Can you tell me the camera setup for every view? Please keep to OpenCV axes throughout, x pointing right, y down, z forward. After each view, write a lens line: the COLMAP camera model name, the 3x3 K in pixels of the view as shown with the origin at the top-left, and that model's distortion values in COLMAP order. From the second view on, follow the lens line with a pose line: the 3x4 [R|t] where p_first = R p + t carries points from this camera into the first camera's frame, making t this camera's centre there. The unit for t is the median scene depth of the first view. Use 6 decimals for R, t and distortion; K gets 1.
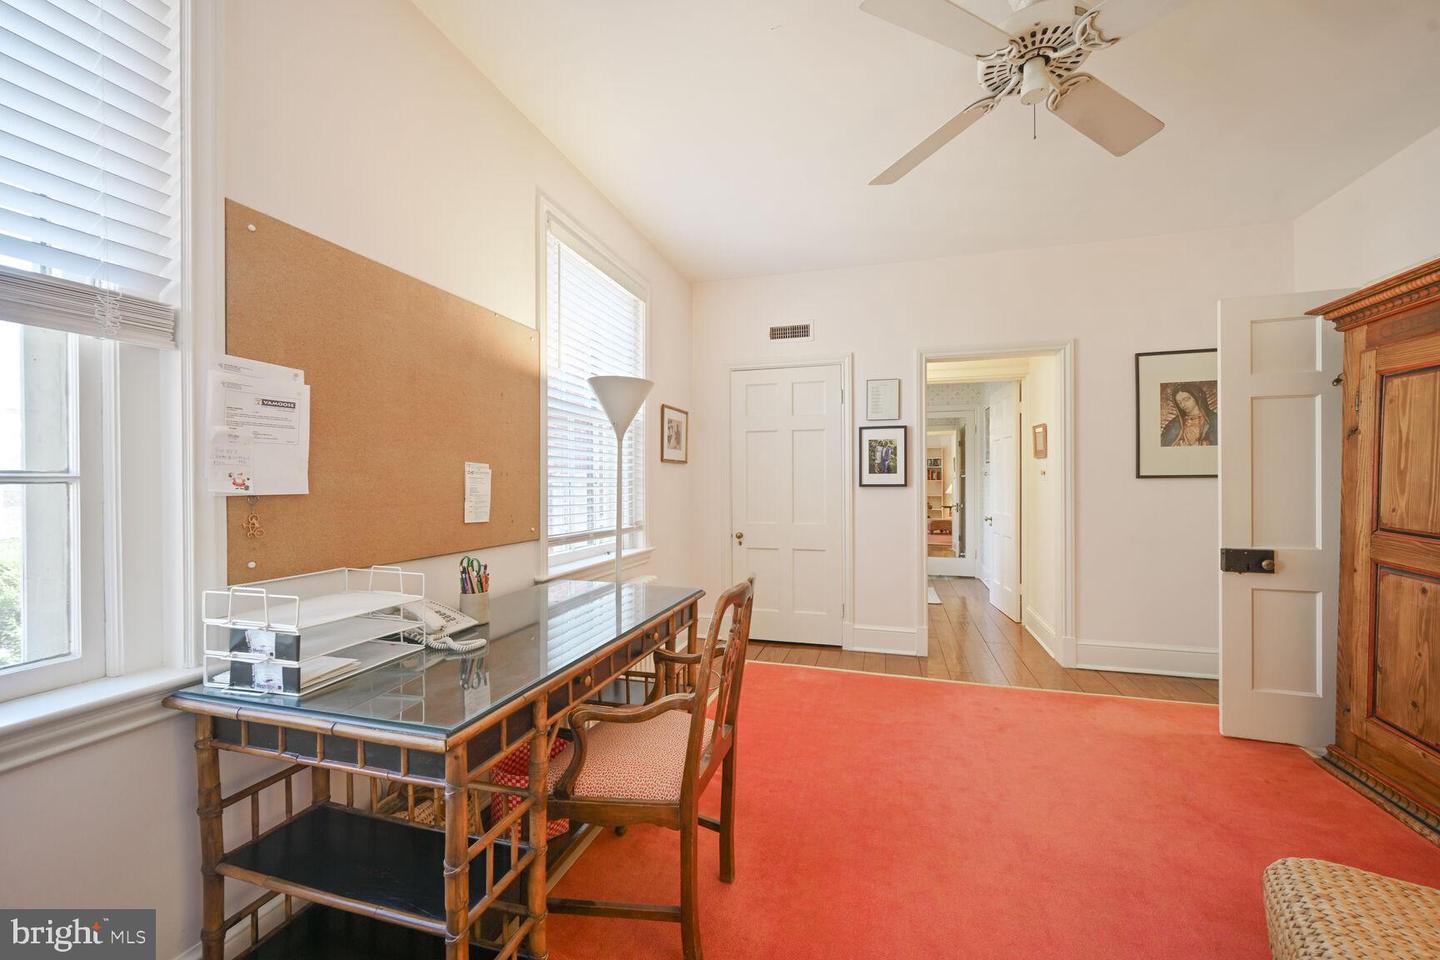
lens RADIAL K [[590.6, 0, 720.0], [0, 590.6, 480.0], [0, 0, 1]] dist [-0.000156, -0.000004]
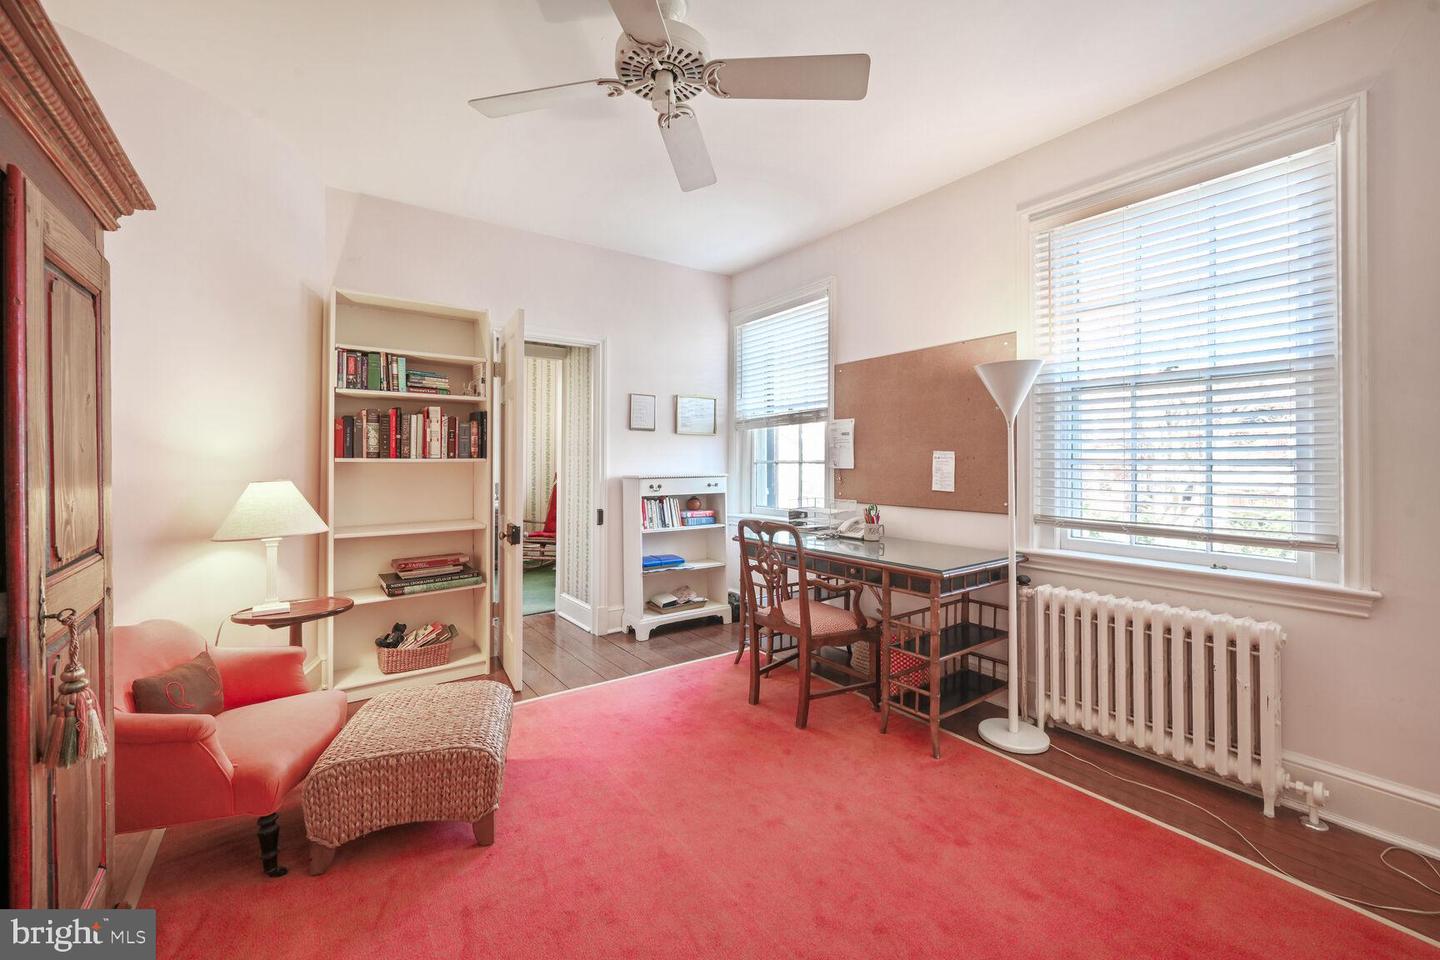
lens RADIAL K [[575.0, 0, 718.8], [0, 575.0, 463.2], [0, 0, 1]] dist [-0.000091, -0.000009]
pose [[-0.600849, -0.002872, -0.799357, 1.247316], [0.002288, 0.999983, -0.005313, 0.009115], [0.799359, -0.005021, -0.600833, 1.623035]]
